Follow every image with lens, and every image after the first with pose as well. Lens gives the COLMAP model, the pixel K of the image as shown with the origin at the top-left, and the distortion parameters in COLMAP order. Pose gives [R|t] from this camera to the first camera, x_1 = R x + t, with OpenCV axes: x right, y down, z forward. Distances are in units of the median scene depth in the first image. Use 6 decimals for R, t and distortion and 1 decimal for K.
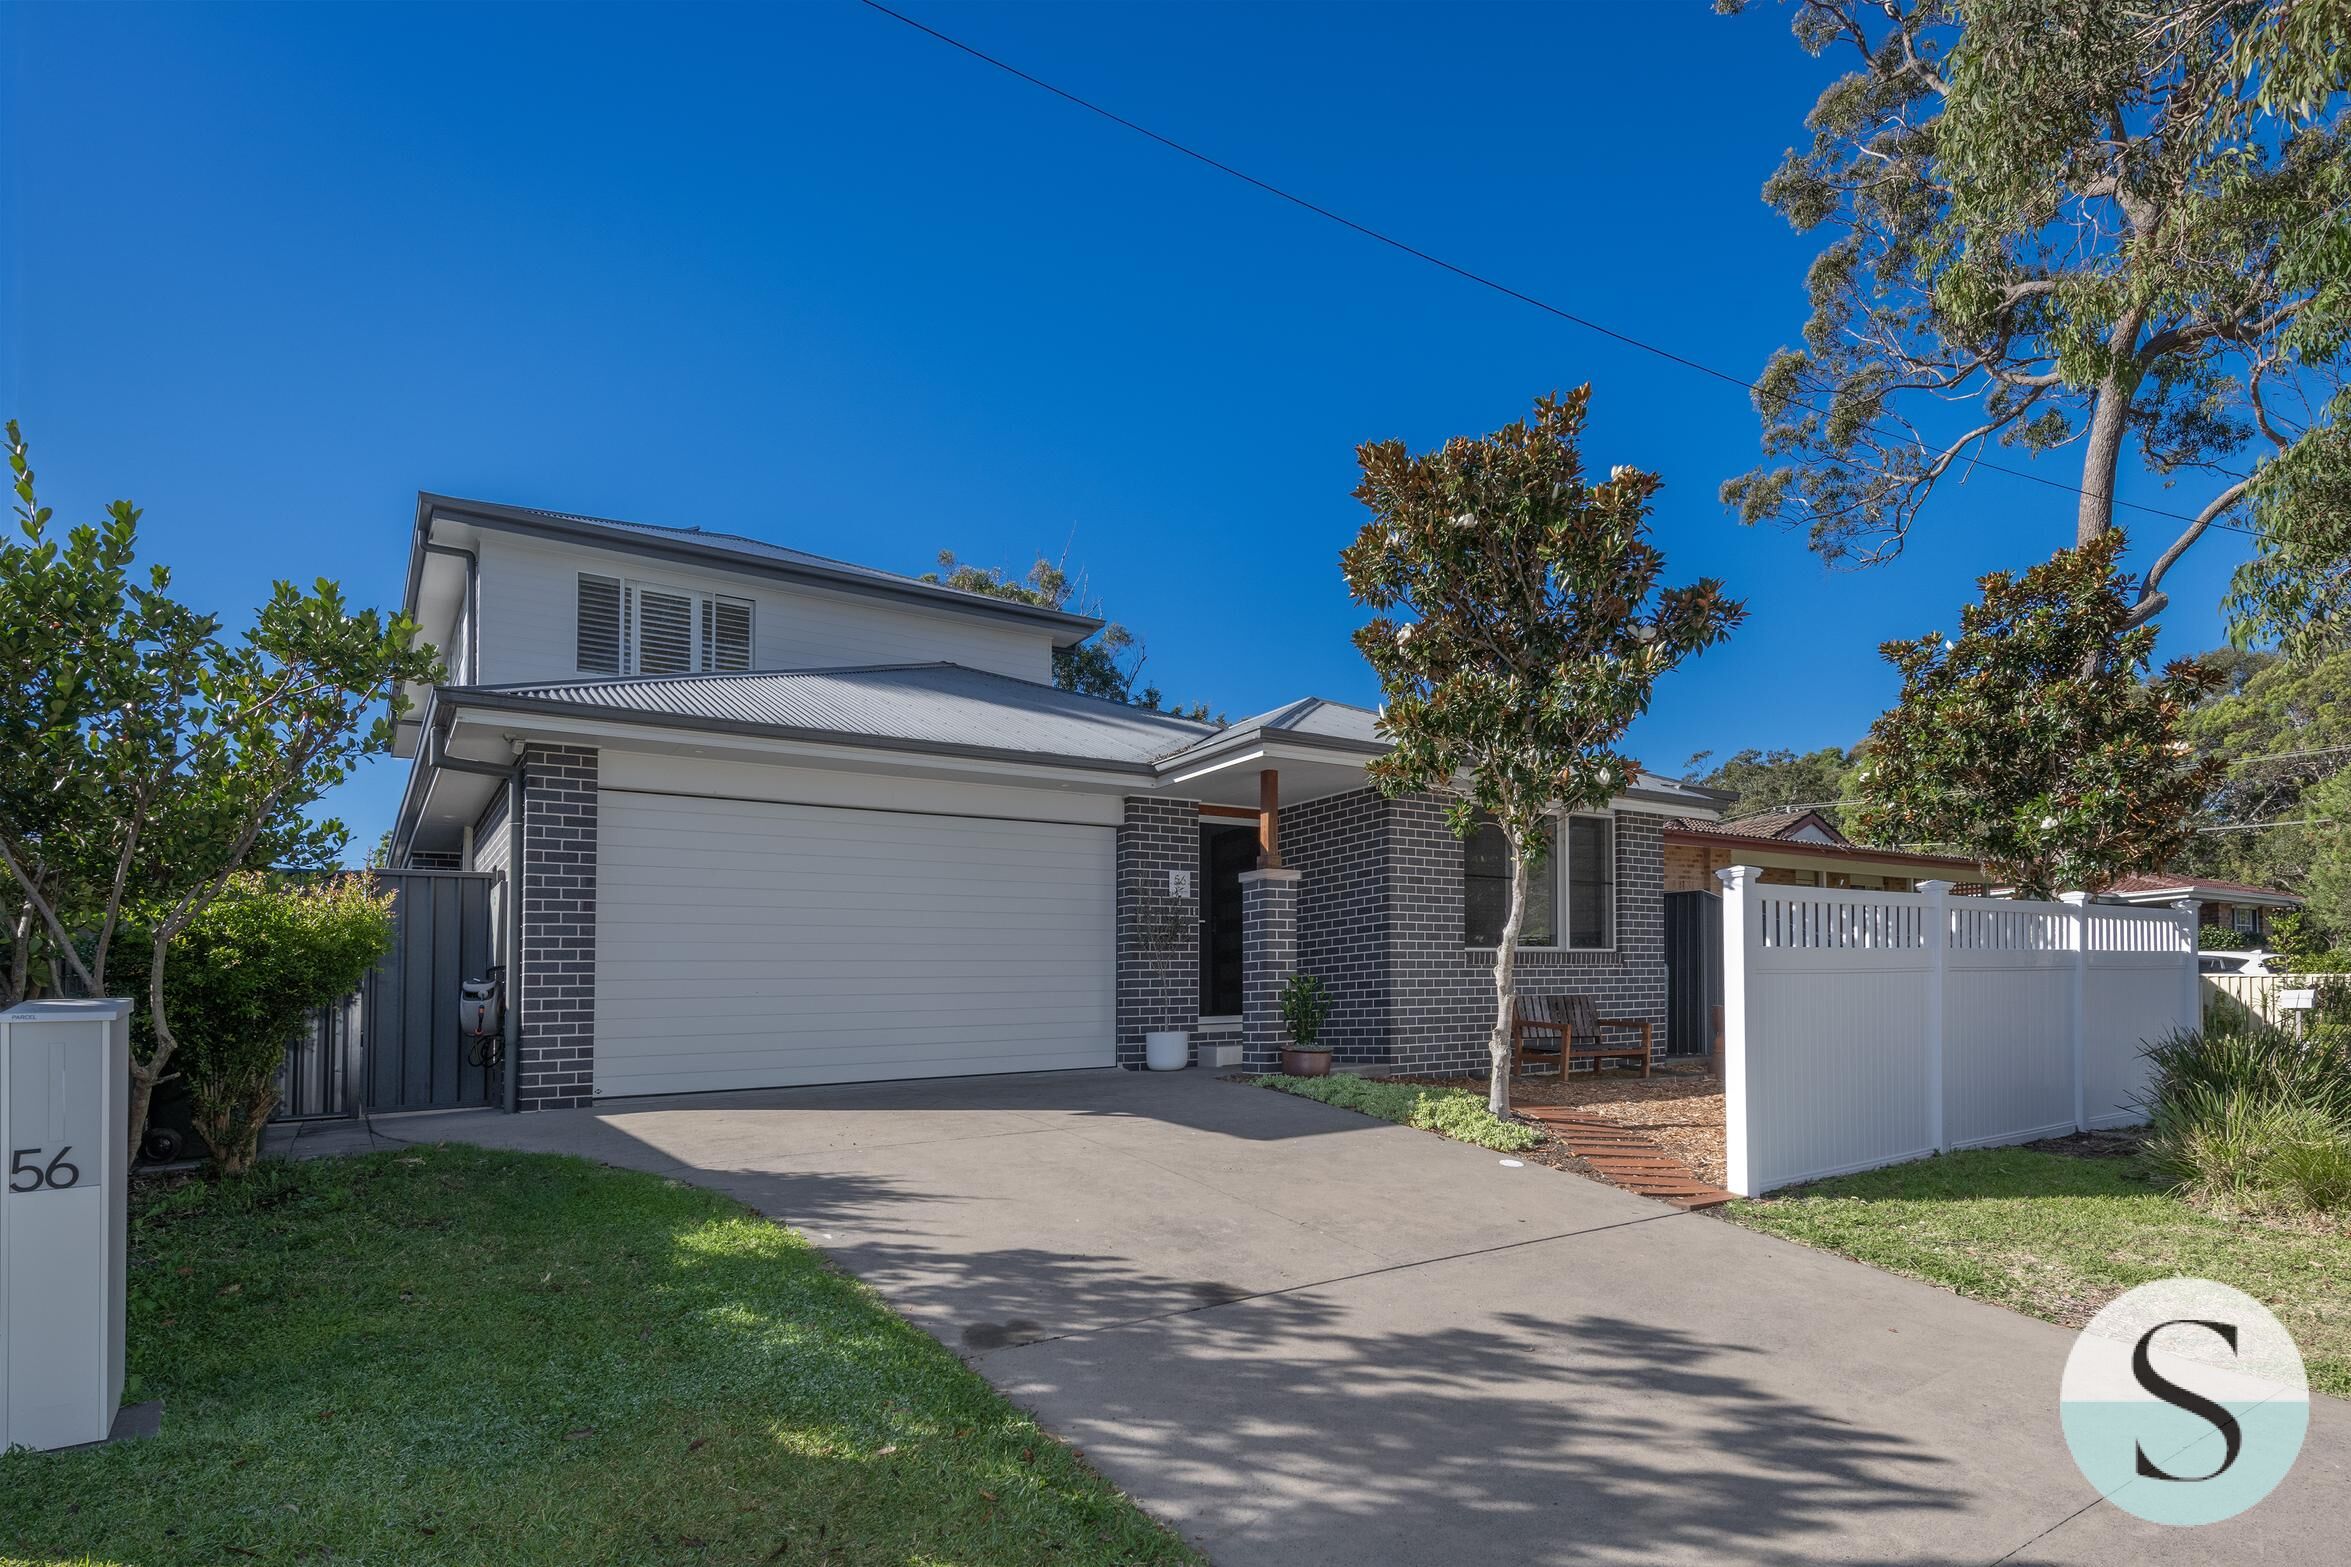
lens RADIAL K [[1096.1, 0, 1175.6], [0, 1096.1, 855.5], [0, 0, 1]] dist [0.027528, -0.015579]
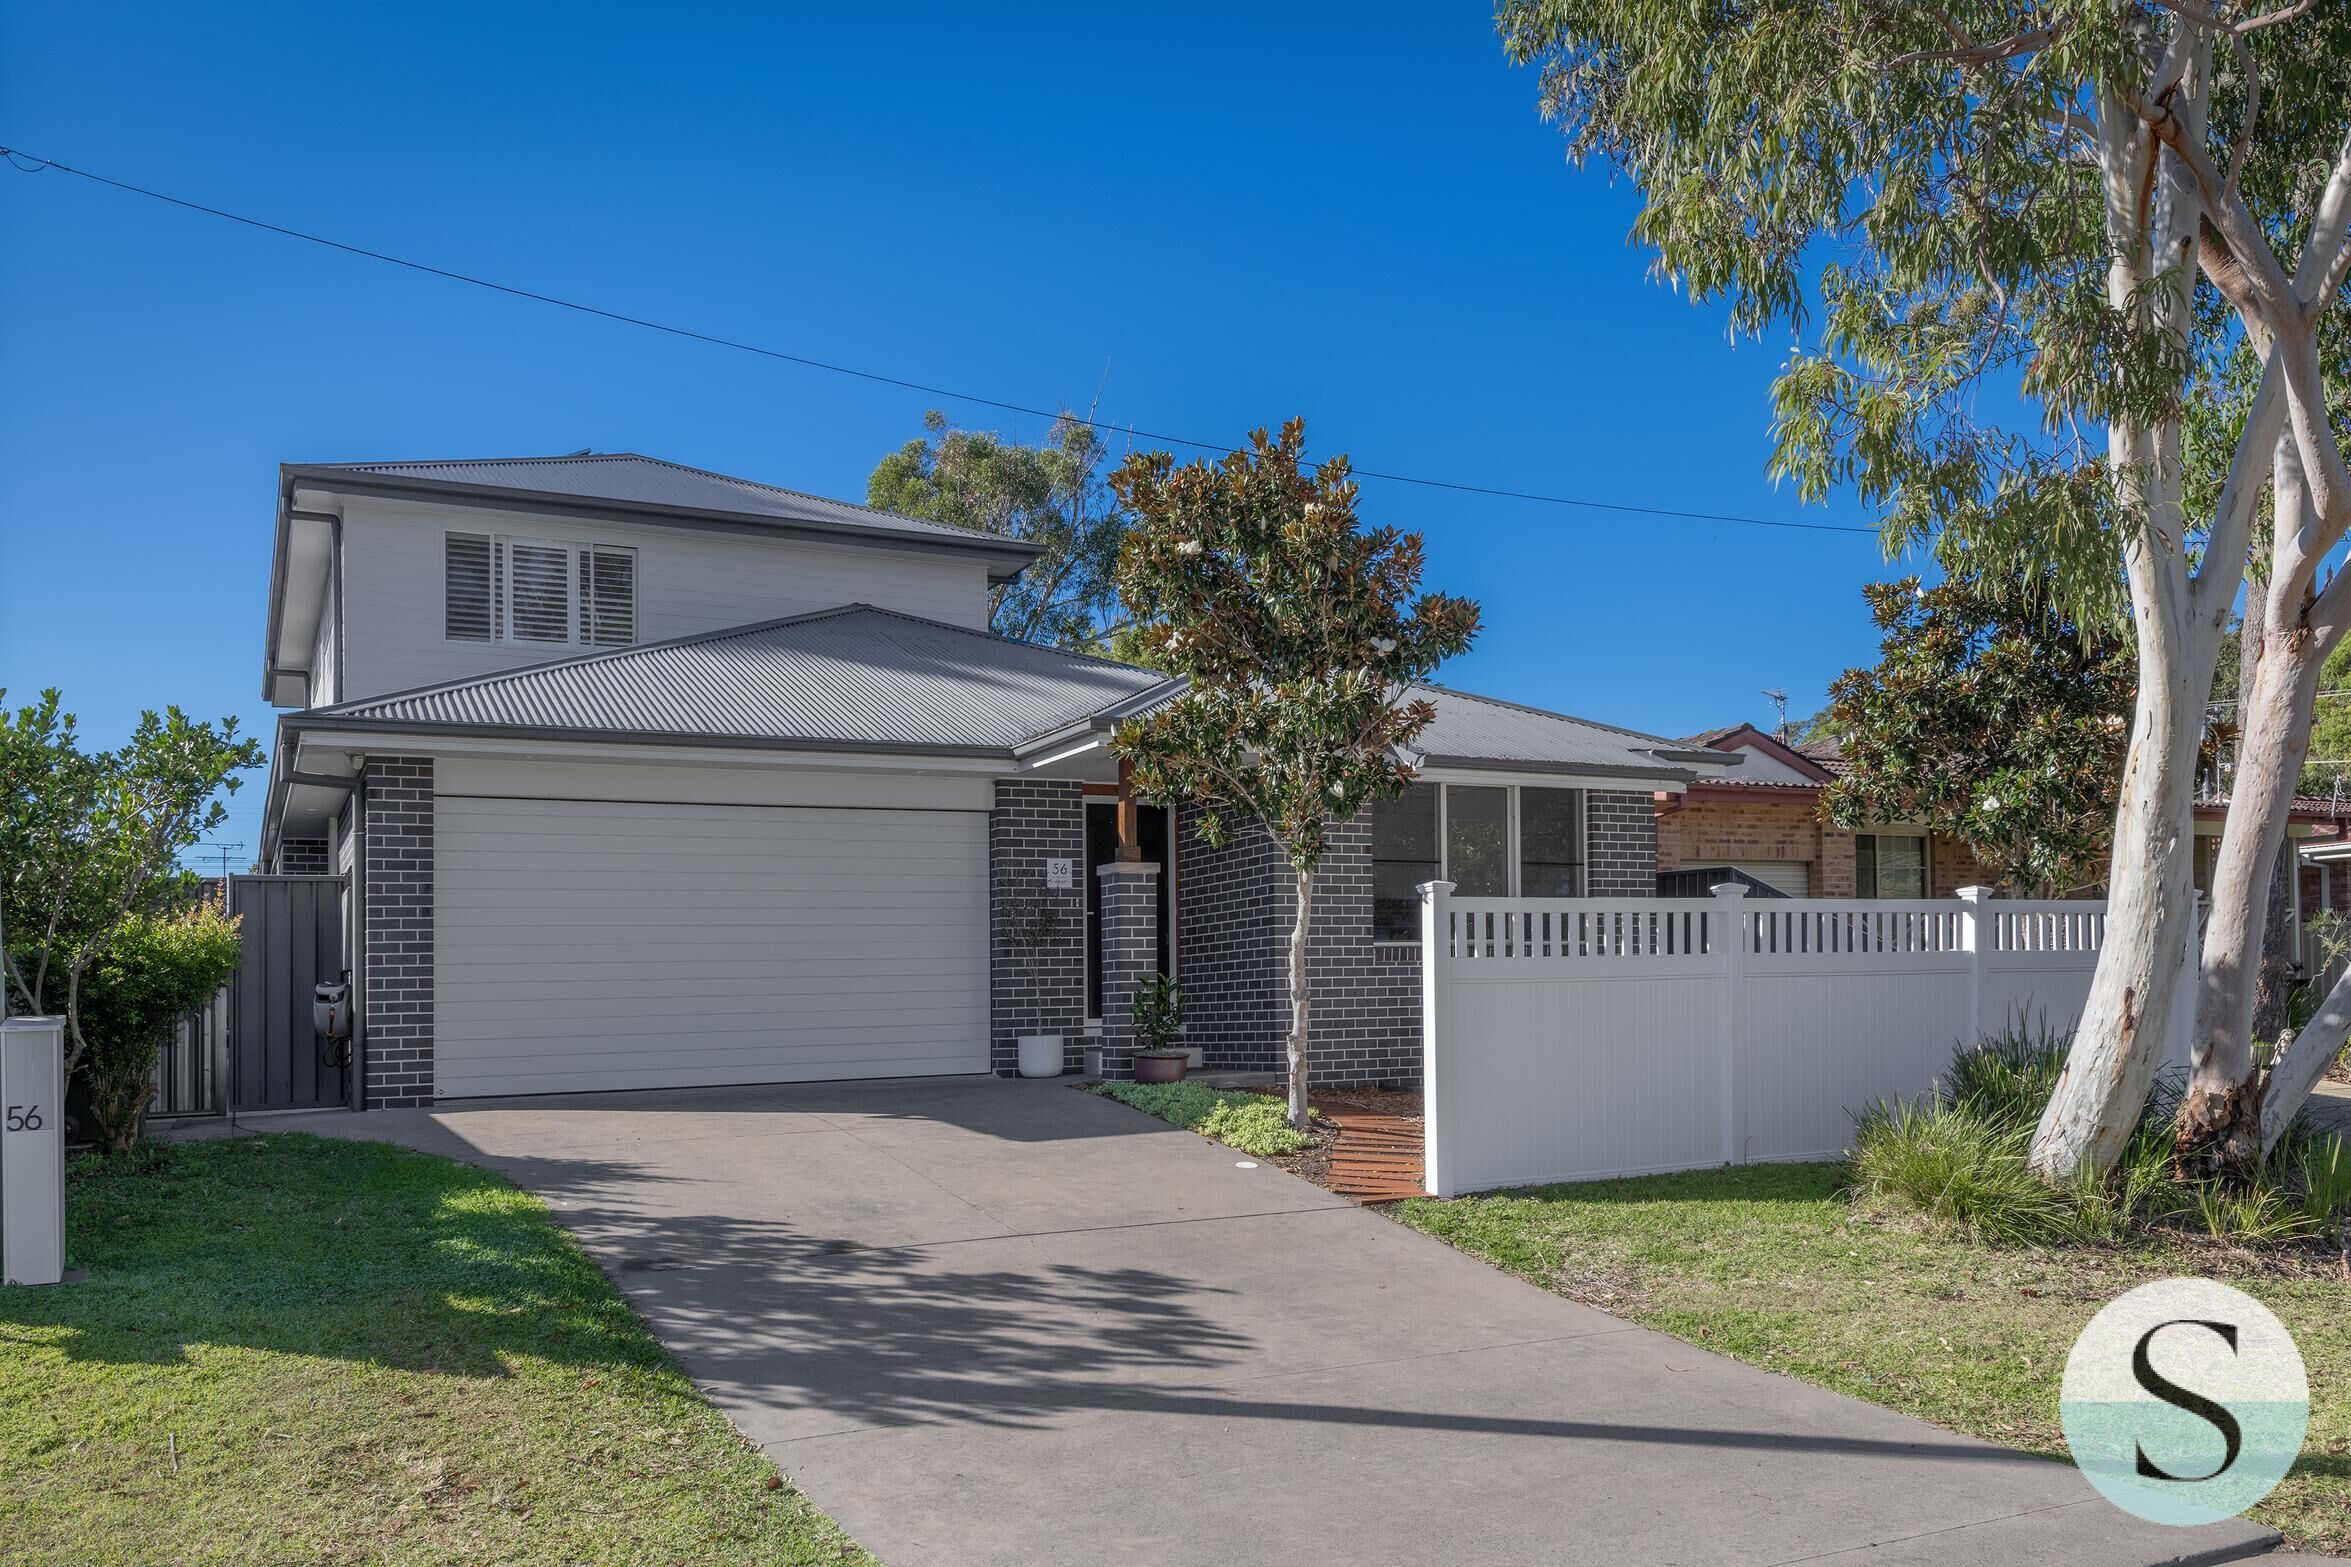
lens RADIAL K [[1616.2, 0, 1175.5], [0, 1616.2, 783.5], [0, 0, 1]] dist [0.038815, -0.039635]
pose [[0.992524, -0.013729, -0.121277, 0.356102], [0.014640, 0.999871, 0.006619, -0.075616], [0.121170, -0.008345, 0.992597, -0.432259]]
